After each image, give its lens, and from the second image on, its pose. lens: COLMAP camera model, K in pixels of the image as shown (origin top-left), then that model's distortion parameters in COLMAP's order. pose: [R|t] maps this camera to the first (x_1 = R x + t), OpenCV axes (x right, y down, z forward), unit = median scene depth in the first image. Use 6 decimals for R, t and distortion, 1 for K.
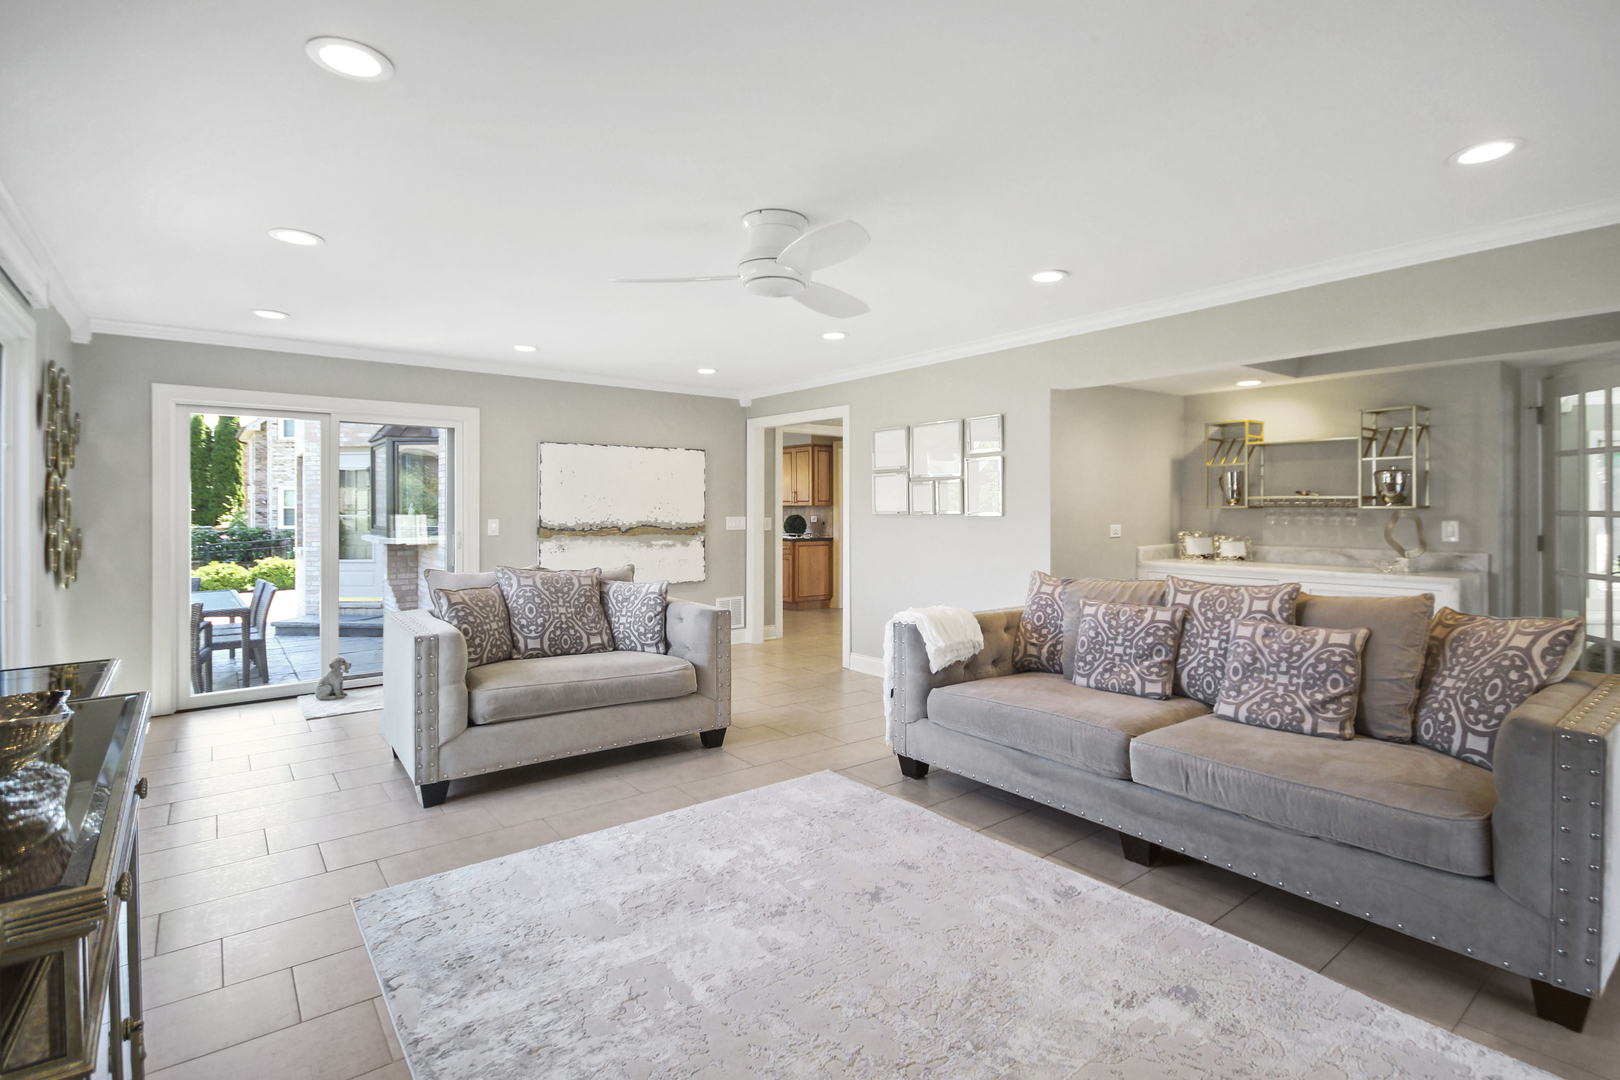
lens RADIAL K [[764.8, 0, 811.3], [0, 764.8, 512.6], [0, 0, 1]] dist [0.026037, 0.000157]
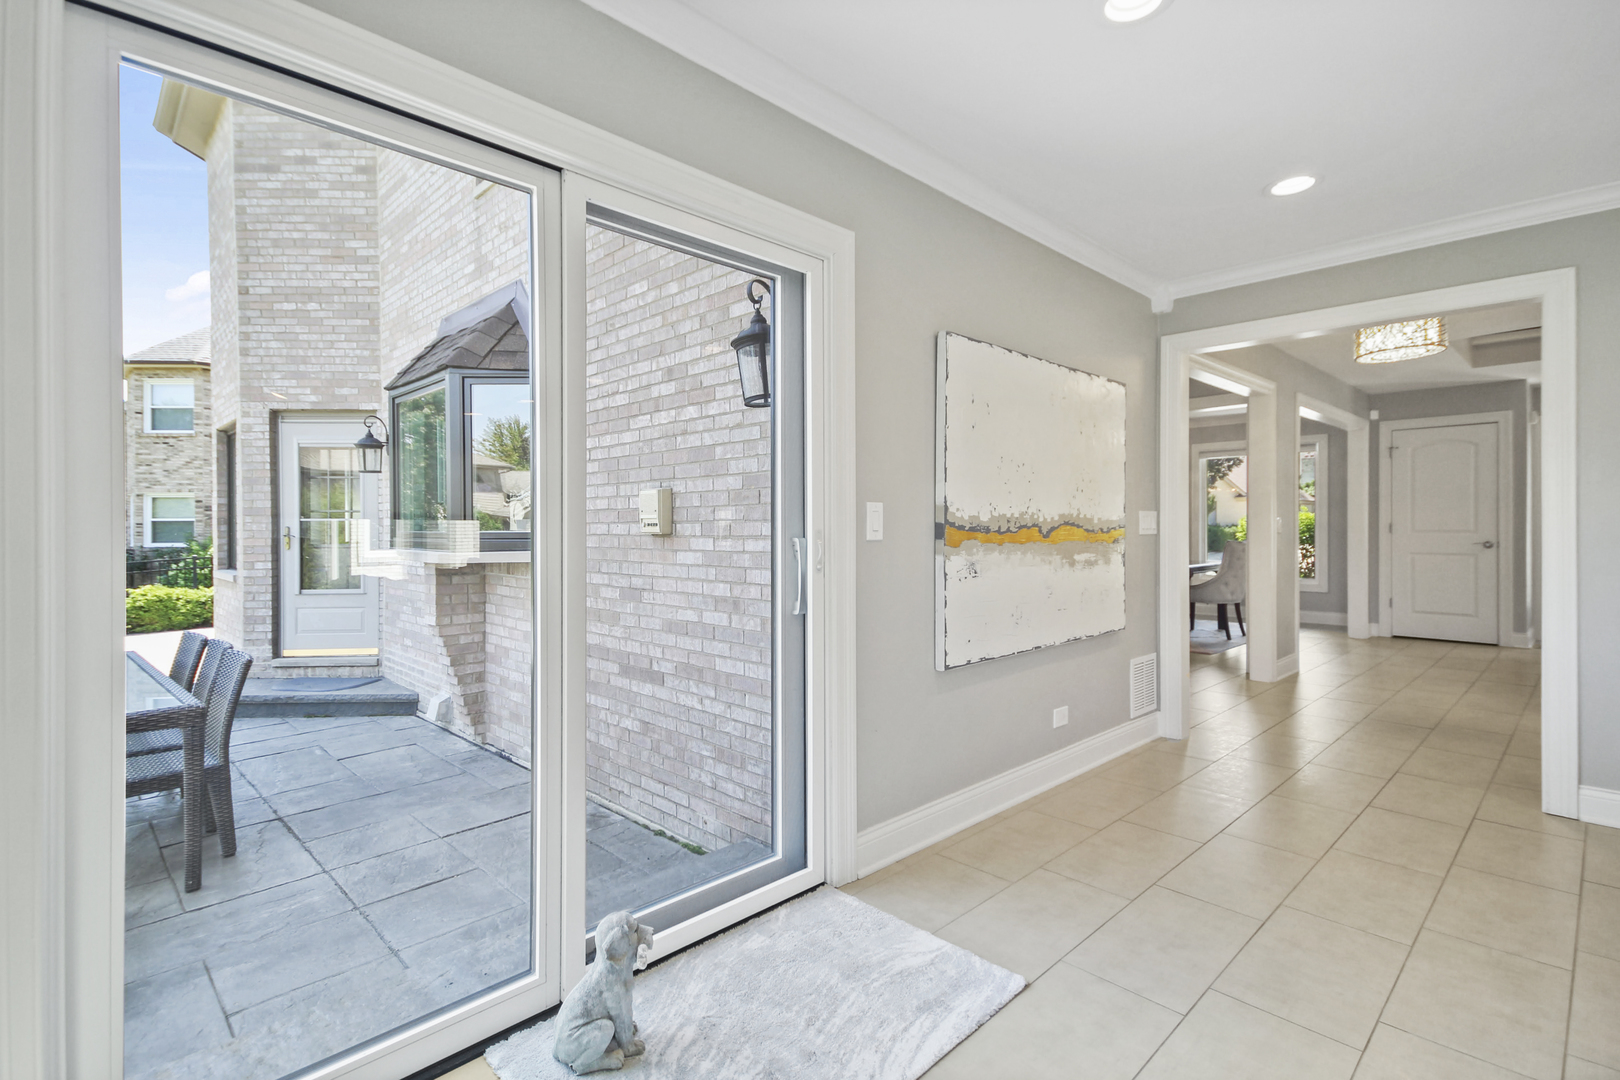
lens RADIAL K [[759.5, 0, 820.3], [0, 759.5, 534.7], [0, 0, 1]] dist [0.031904, -0.000014]
pose [[0.991702, -0.002316, 0.128541, -0.404690], [0.001665, 0.999985, 0.005173, 0.019846], [-0.128551, -0.004916, 0.991691, 0.478679]]
